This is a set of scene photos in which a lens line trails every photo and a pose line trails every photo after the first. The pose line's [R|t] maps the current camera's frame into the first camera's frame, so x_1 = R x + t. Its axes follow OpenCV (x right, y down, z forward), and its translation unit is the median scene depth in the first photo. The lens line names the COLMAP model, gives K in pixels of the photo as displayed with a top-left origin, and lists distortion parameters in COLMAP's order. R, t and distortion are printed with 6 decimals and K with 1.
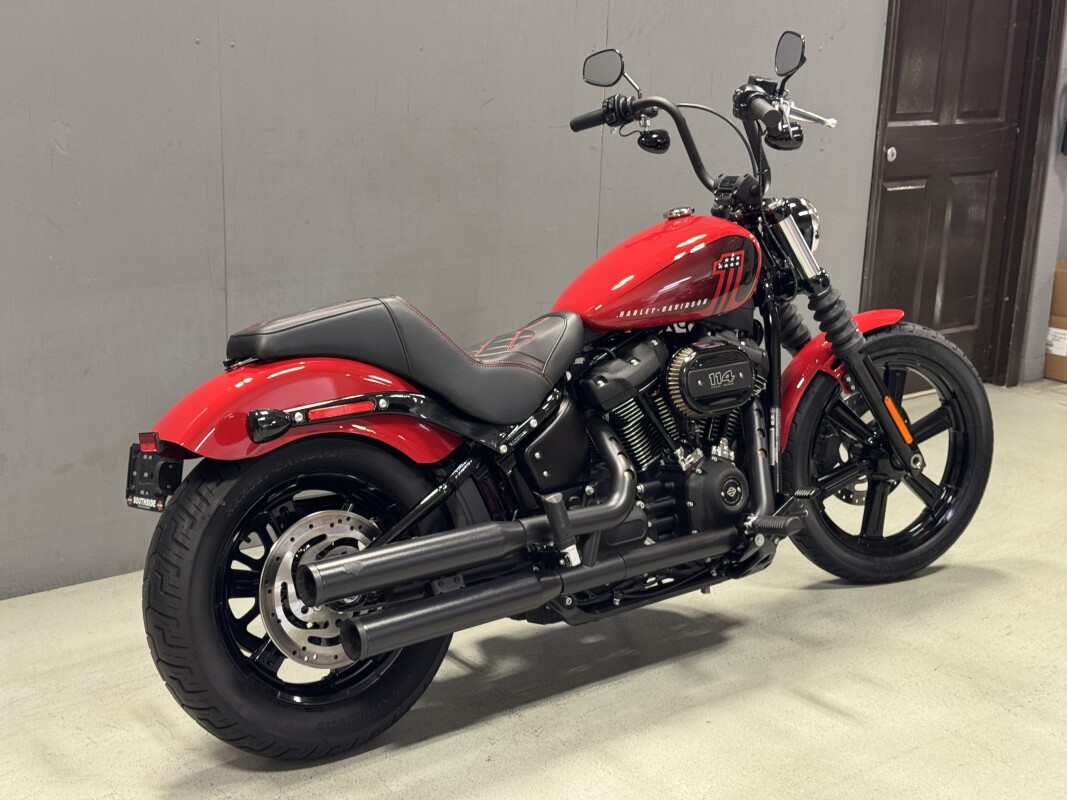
lens RADIAL K [[1498.8, 0, 533.5], [0, 1498.8, 400.0], [0, 0, 1]] dist [0.189462, -0.386335]
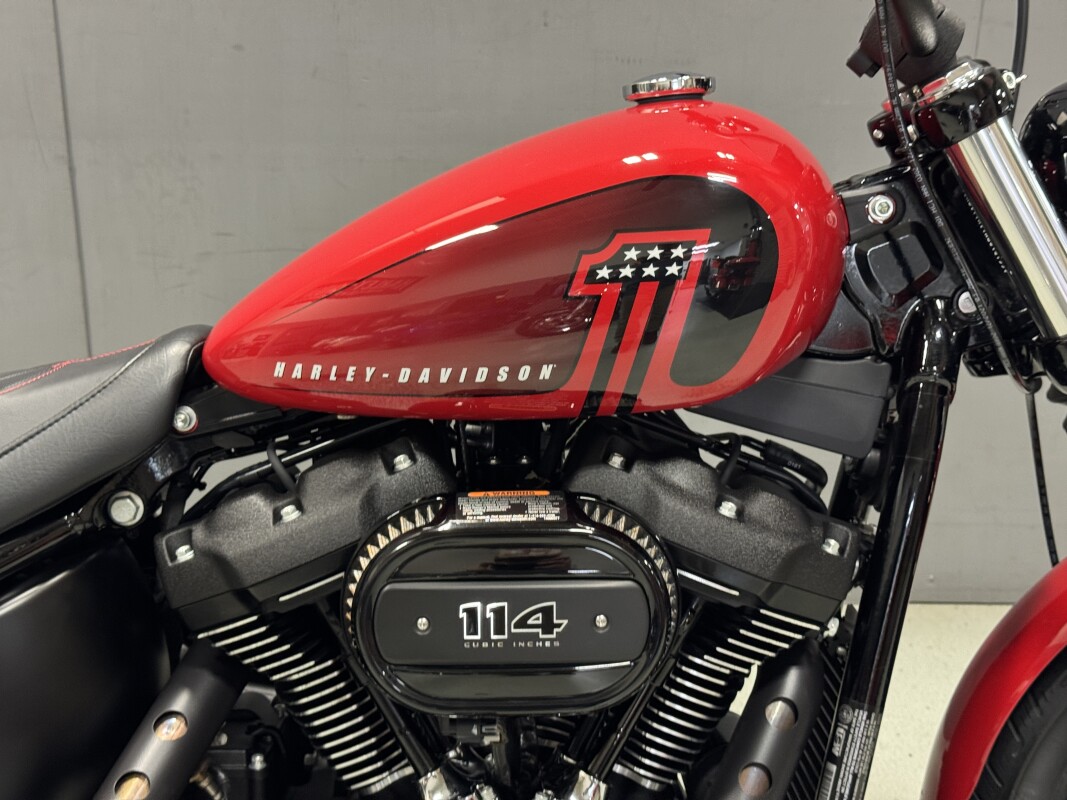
lens RADIAL K [[1498.8, 0, 533.5], [0, 1498.8, 400.0], [0, 0, 1]] dist [0.189462, -0.386335]
pose [[0.802949, 0.199030, -0.561836, 0.293029], [-0.136070, 0.978920, 0.152317, -0.107745], [0.580308, -0.045854, 0.813105, 0.729885]]
